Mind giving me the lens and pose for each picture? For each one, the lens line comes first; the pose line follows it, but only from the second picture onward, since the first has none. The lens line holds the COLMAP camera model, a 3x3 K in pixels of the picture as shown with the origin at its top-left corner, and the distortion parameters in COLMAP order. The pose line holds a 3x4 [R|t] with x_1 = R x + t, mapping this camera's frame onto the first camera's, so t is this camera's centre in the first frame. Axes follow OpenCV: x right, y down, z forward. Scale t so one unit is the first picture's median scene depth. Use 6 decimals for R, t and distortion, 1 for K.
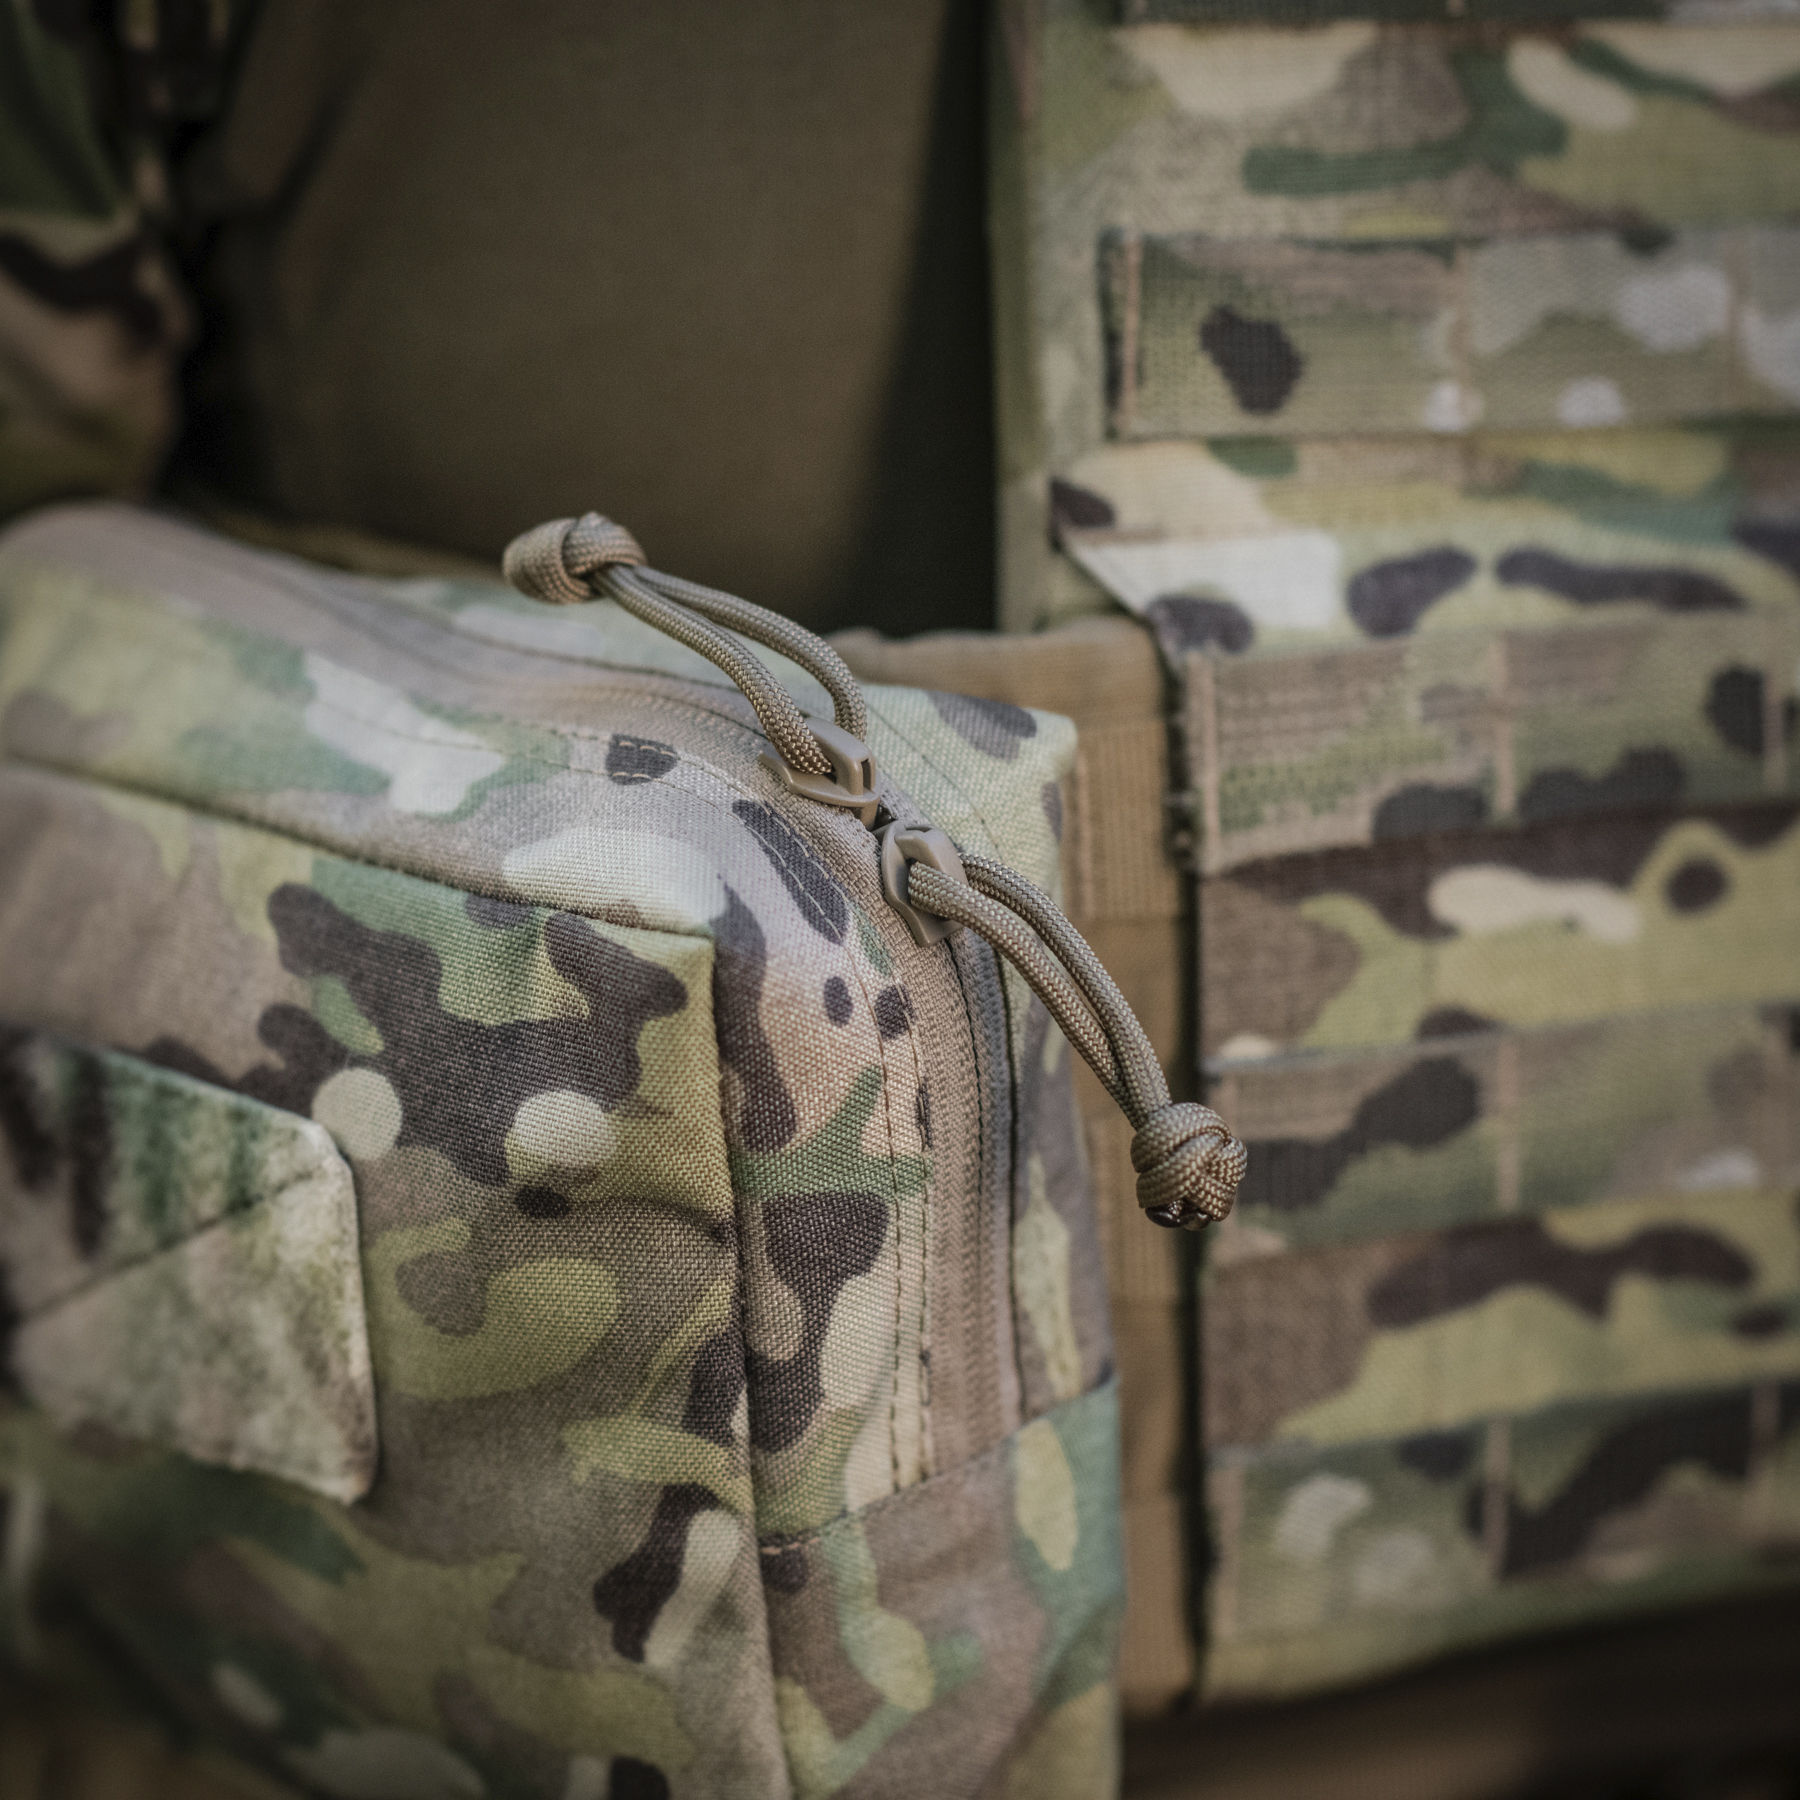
lens RADIAL K [[6475.9, 0, 900.0], [0, 6475.9, 900.0], [0, 0, 1]] dist [-0.047291, -3.117549]
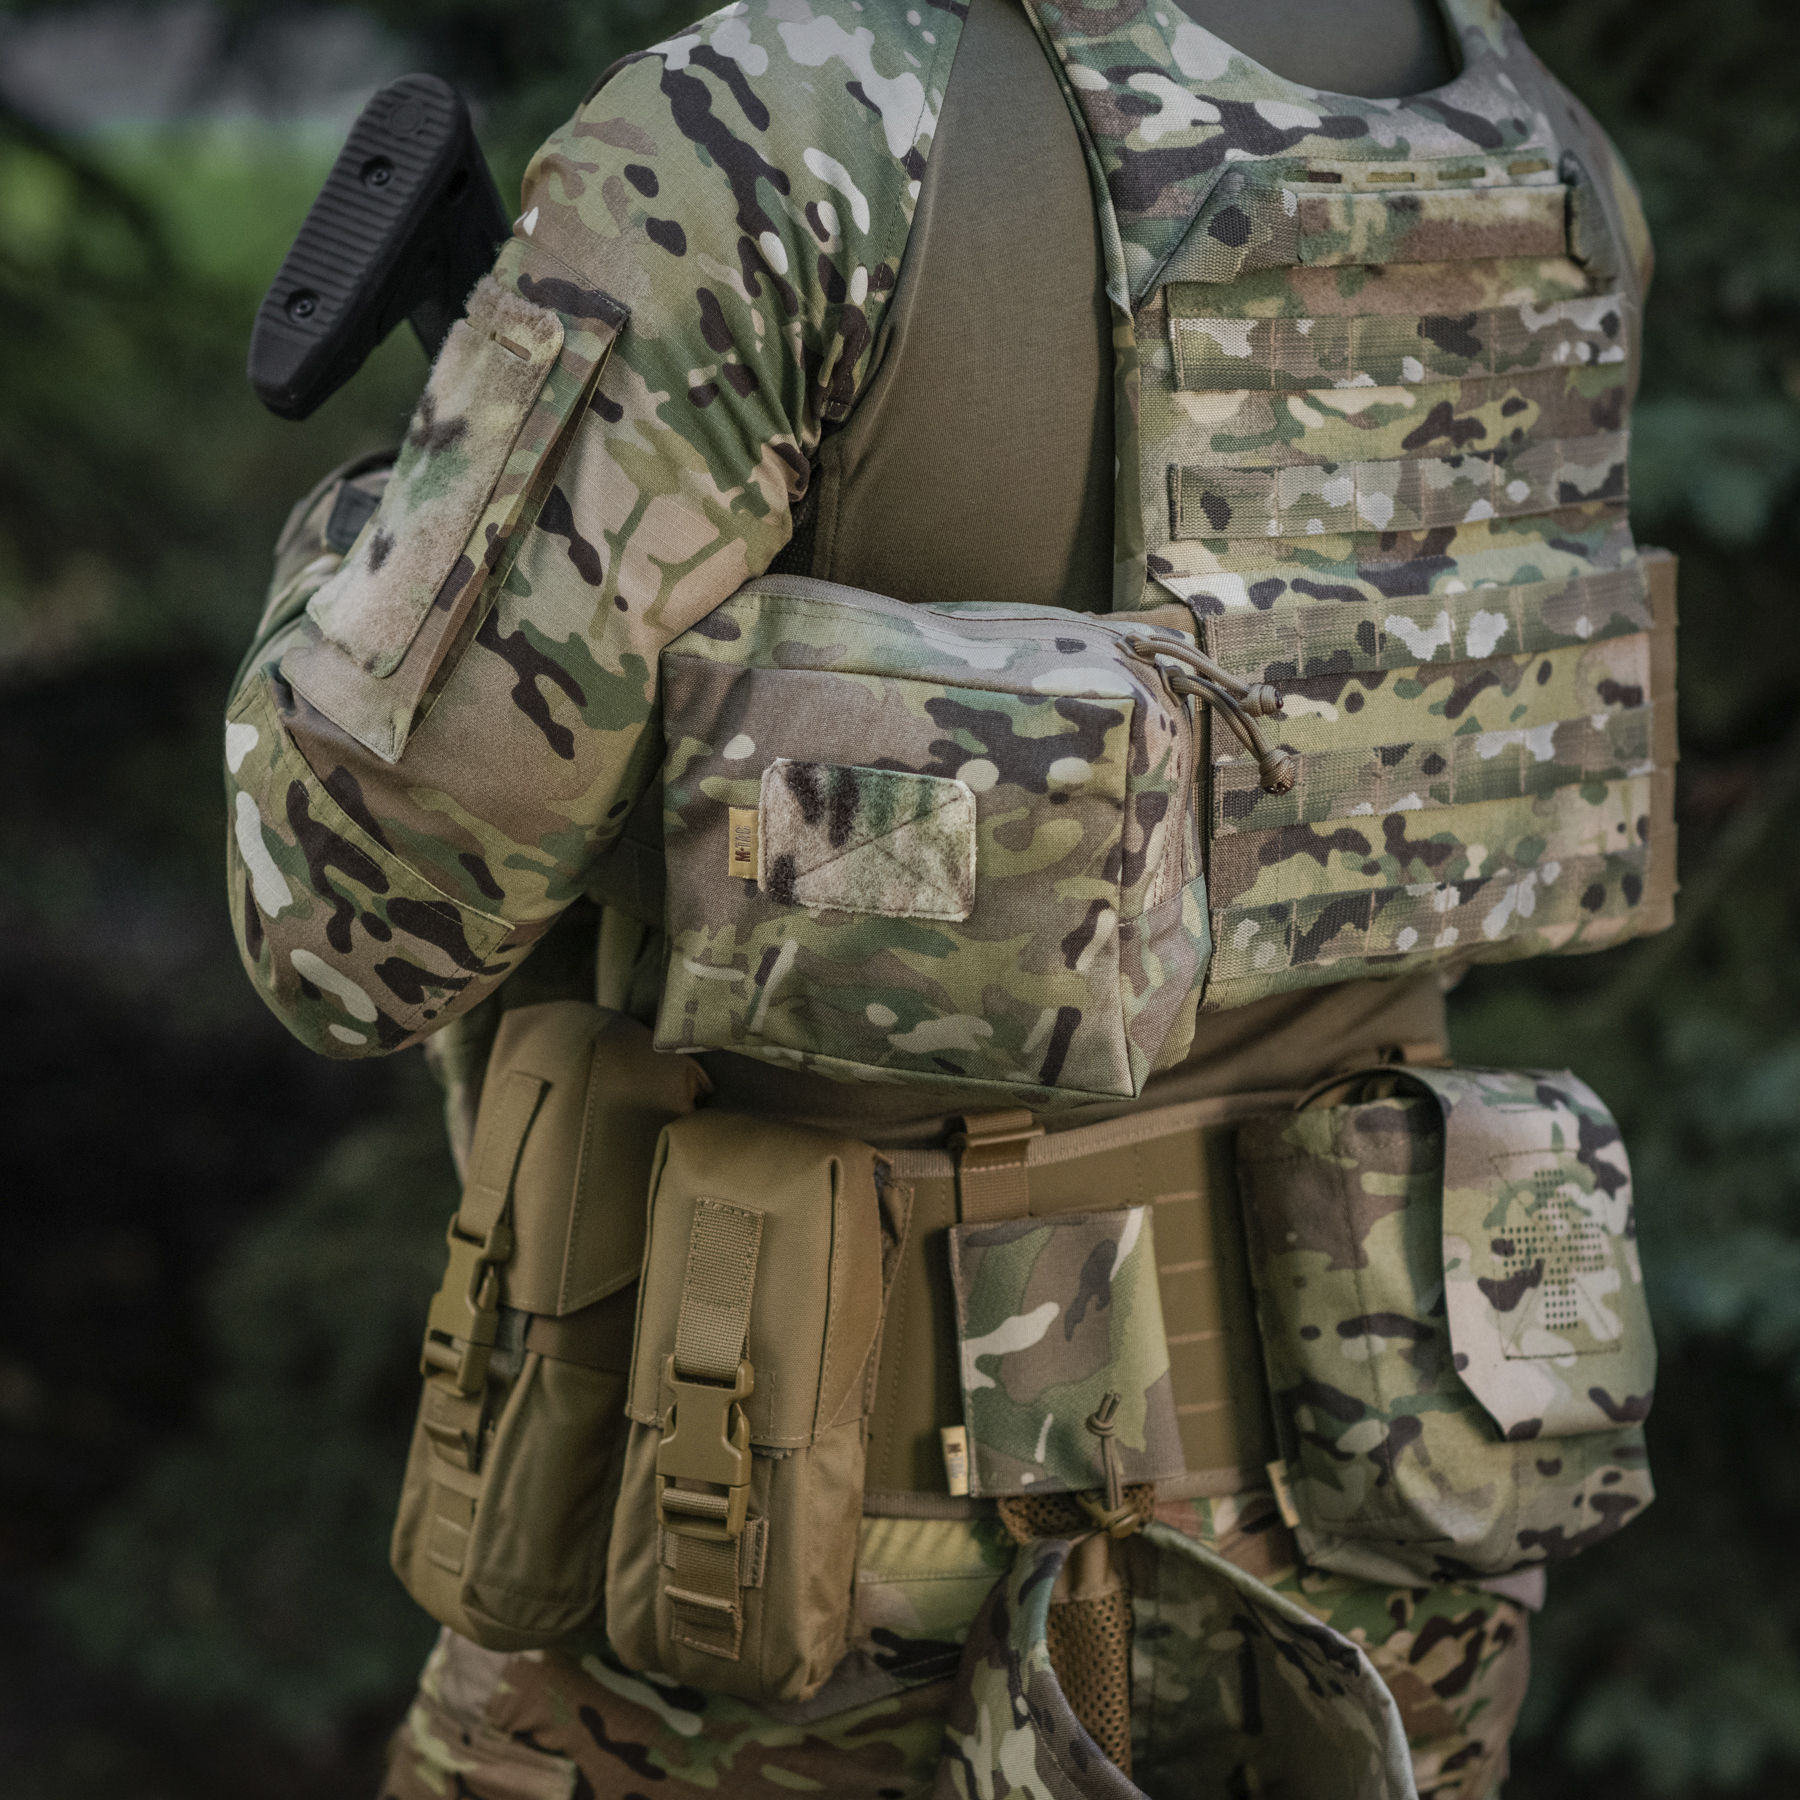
lens RADIAL K [[6475.9, 0, 900.0], [0, 6475.9, 900.0], [0, 0, 1]] dist [-0.047291, -3.117549]
pose [[0.938368, -0.034508, 0.343910, -1.064205], [0.058721, 0.996455, -0.060237, 0.249598], [-0.340613, 0.076719, 0.937068, -1.592367]]
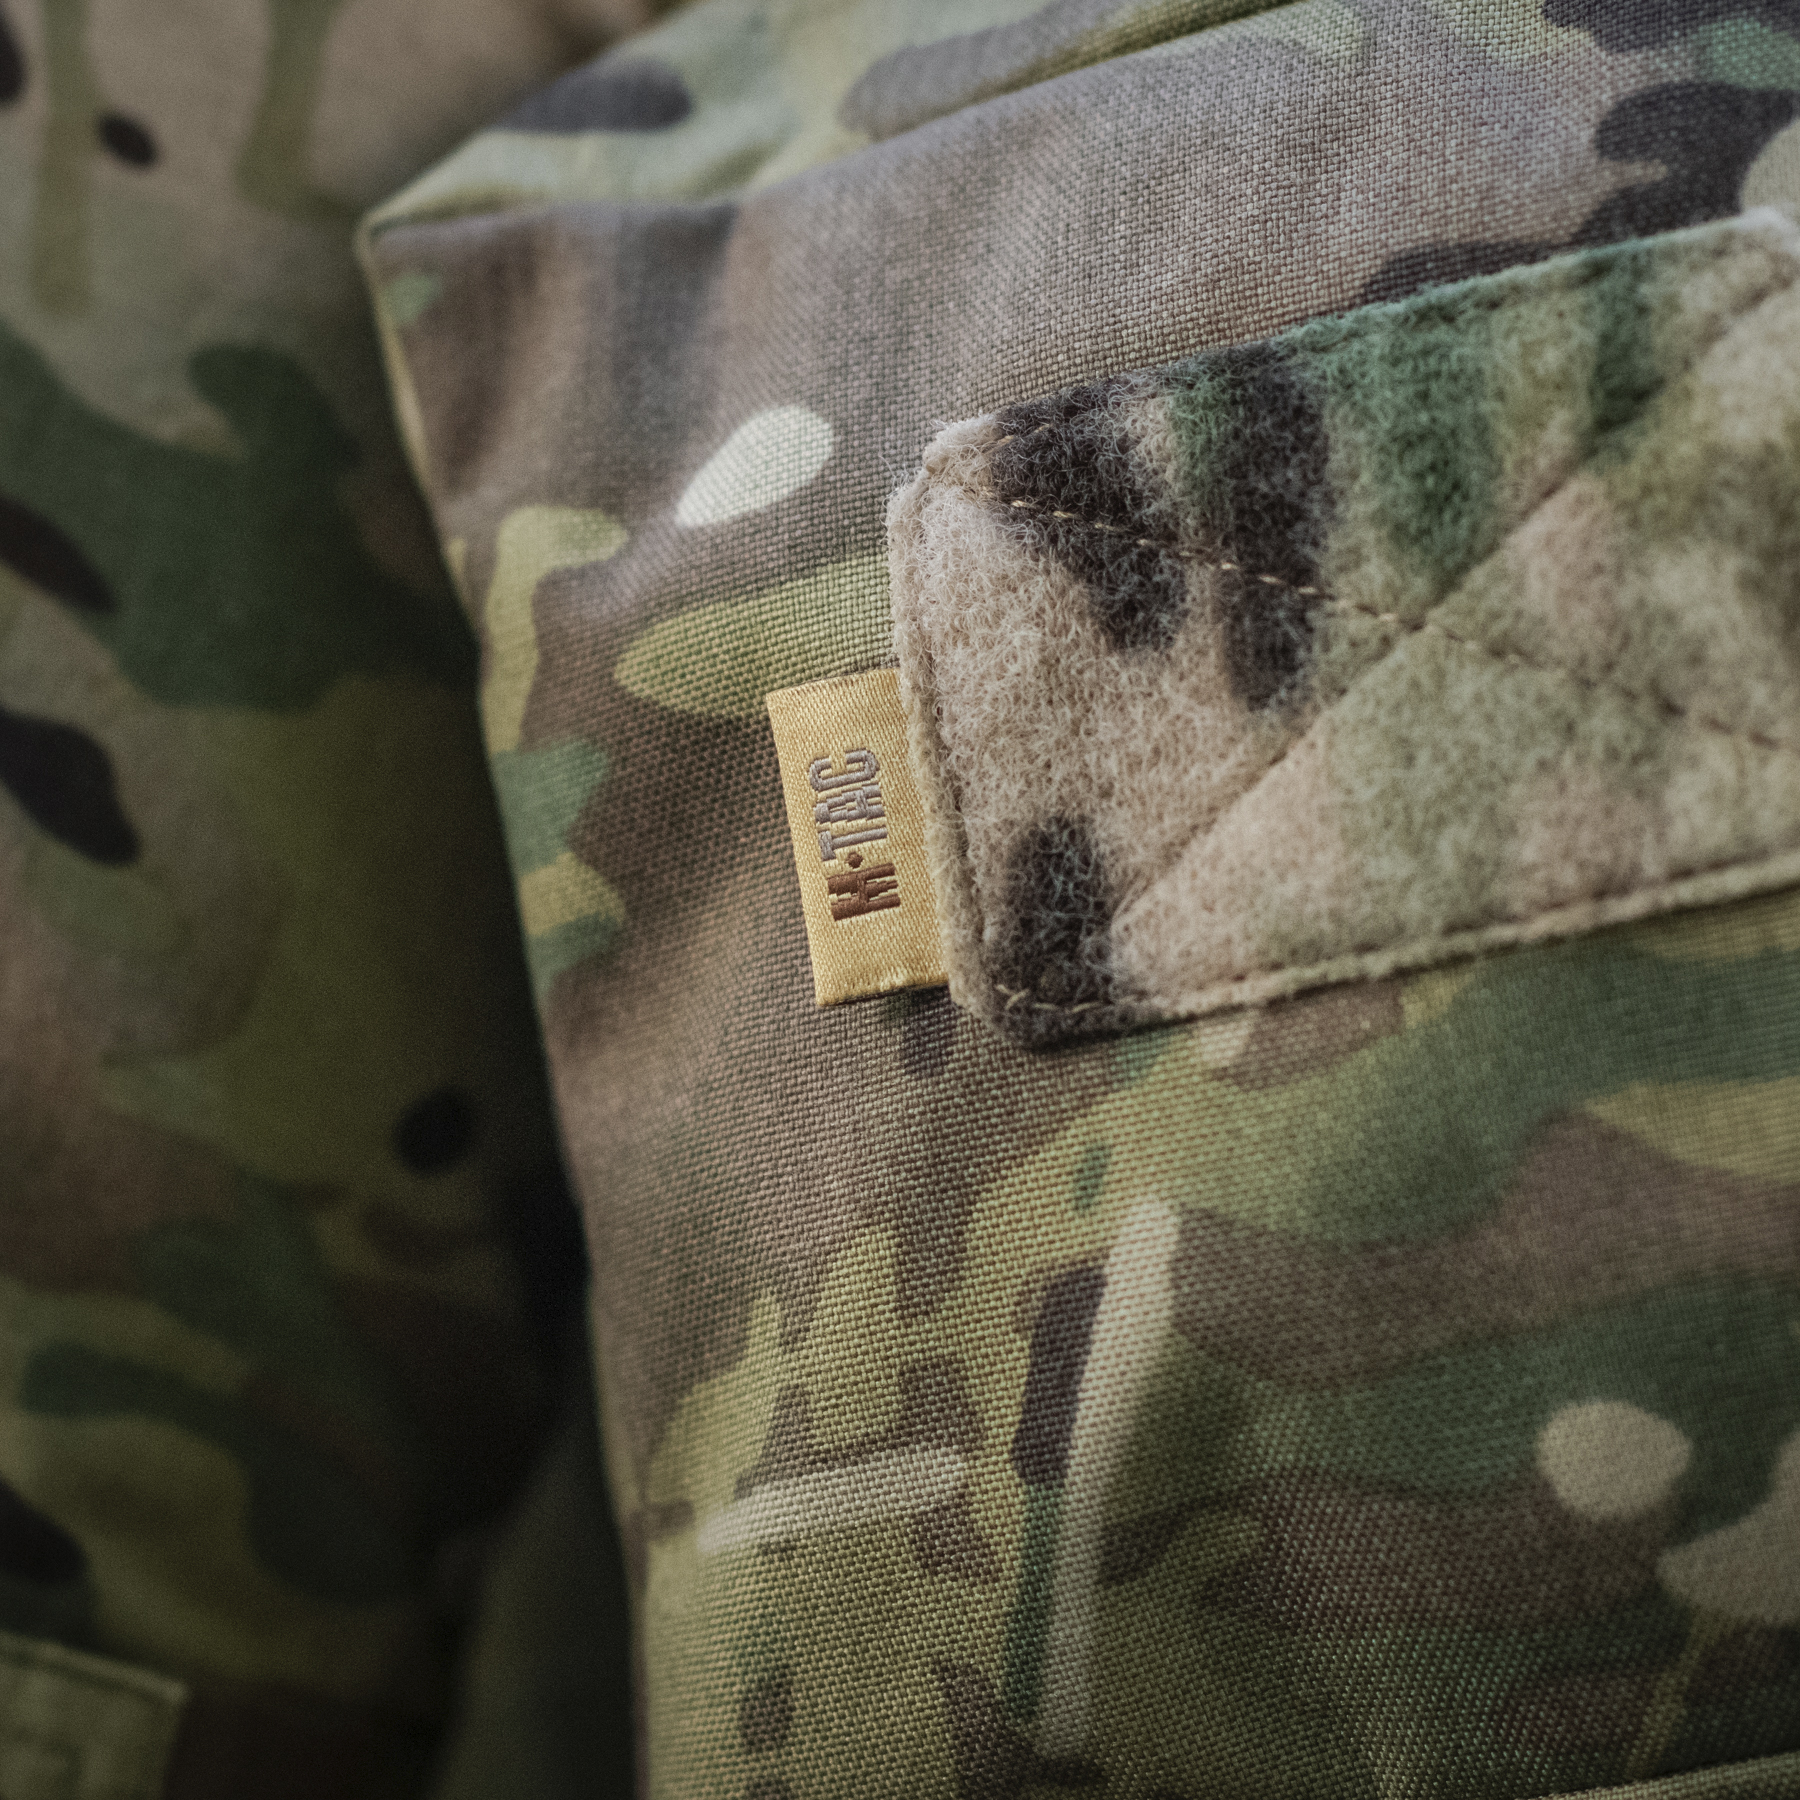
lens RADIAL K [[11169.2, 0, 900.0], [0, 11169.2, 900.0], [0, 0, 1]] dist [0.295434, -14.793170]
pose [[0.947937, -0.045958, 0.315123, -0.497711], [0.201169, 0.853517, -0.480667, 0.575812], [-0.246872, 0.519035, 0.818326, 0.180354]]
